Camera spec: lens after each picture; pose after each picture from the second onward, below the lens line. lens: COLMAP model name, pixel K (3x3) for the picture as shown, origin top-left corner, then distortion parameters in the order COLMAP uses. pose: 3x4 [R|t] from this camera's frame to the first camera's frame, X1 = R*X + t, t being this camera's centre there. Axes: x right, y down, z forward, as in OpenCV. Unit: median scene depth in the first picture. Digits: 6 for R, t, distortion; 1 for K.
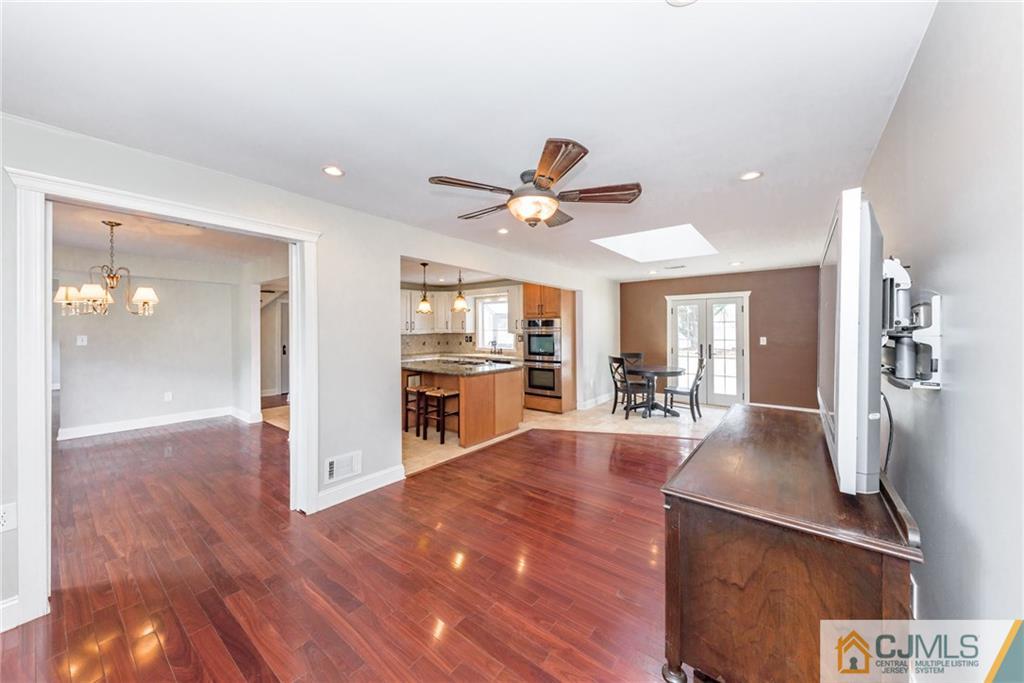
lens RADIAL K [[351.8, 0, 505.4], [0, 351.8, 334.3], [0, 0, 1]] dist [0.006350, -0.000981]
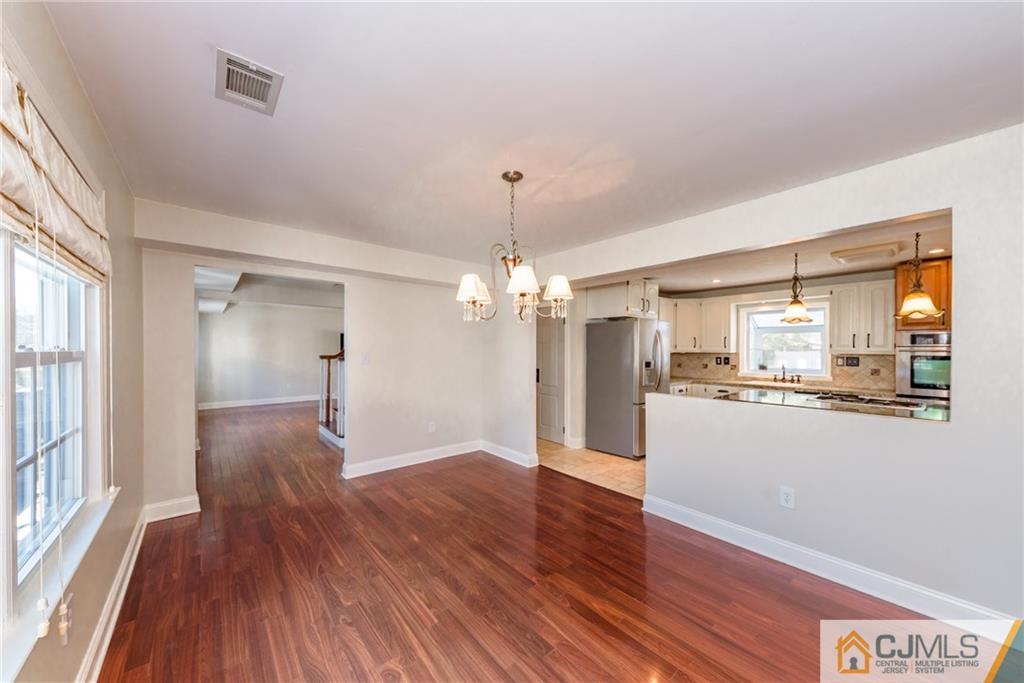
lens RADIAL K [[351.8, 0, 497.5], [0, 351.8, 350.4], [0, 0, 1]] dist [0.006350, -0.000981]
pose [[0.974632, 0.008287, -0.223659, -0.455788], [-0.010464, 0.999909, -0.008551, 0.002866], [0.223567, 0.010674, 0.974630, 0.174574]]
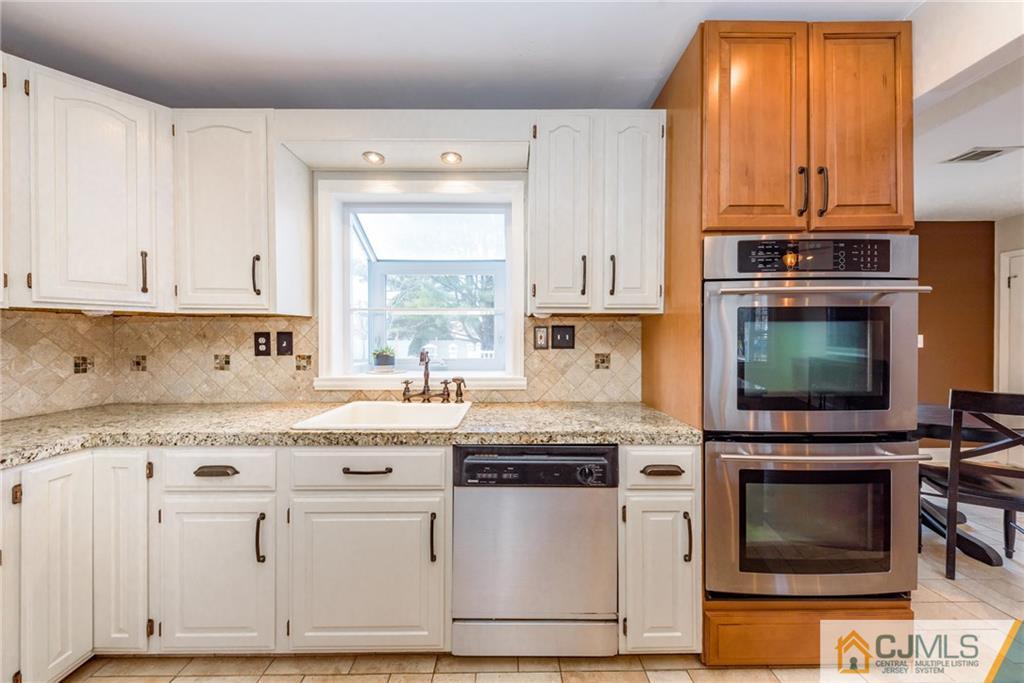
lens RADIAL K [[351.8, 0, 512.9], [0, 351.8, 342.8], [0, 0, 1]] dist [0.006350, -0.000981]
pose [[0.781889, 0.001604, 0.623415, -0.142103], [0.005628, 0.999938, -0.009632, 0.018204], [-0.623392, 0.011040, 0.781831, 0.799835]]
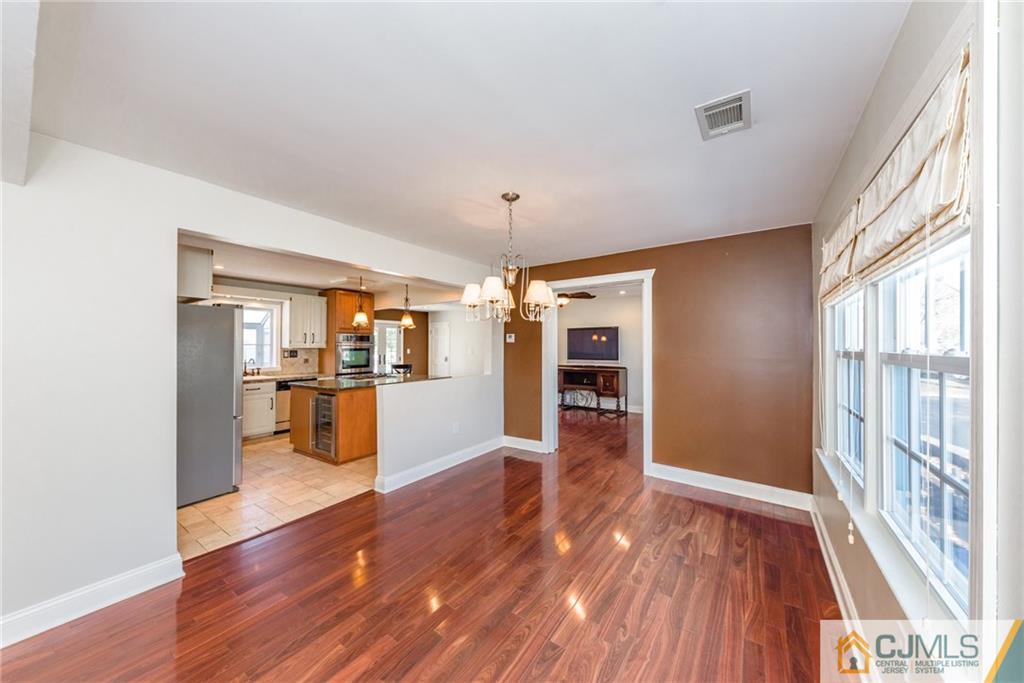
lens RADIAL K [[351.8, 0, 517.4], [0, 351.8, 342.4], [0, 0, 1]] dist [0.006350, -0.000981]
pose [[-0.058427, 0.007483, 0.998264, -0.852673], [0.015084, 0.999864, -0.006612, -0.003217], [-0.998178, 0.014671, -0.058532, 0.480552]]
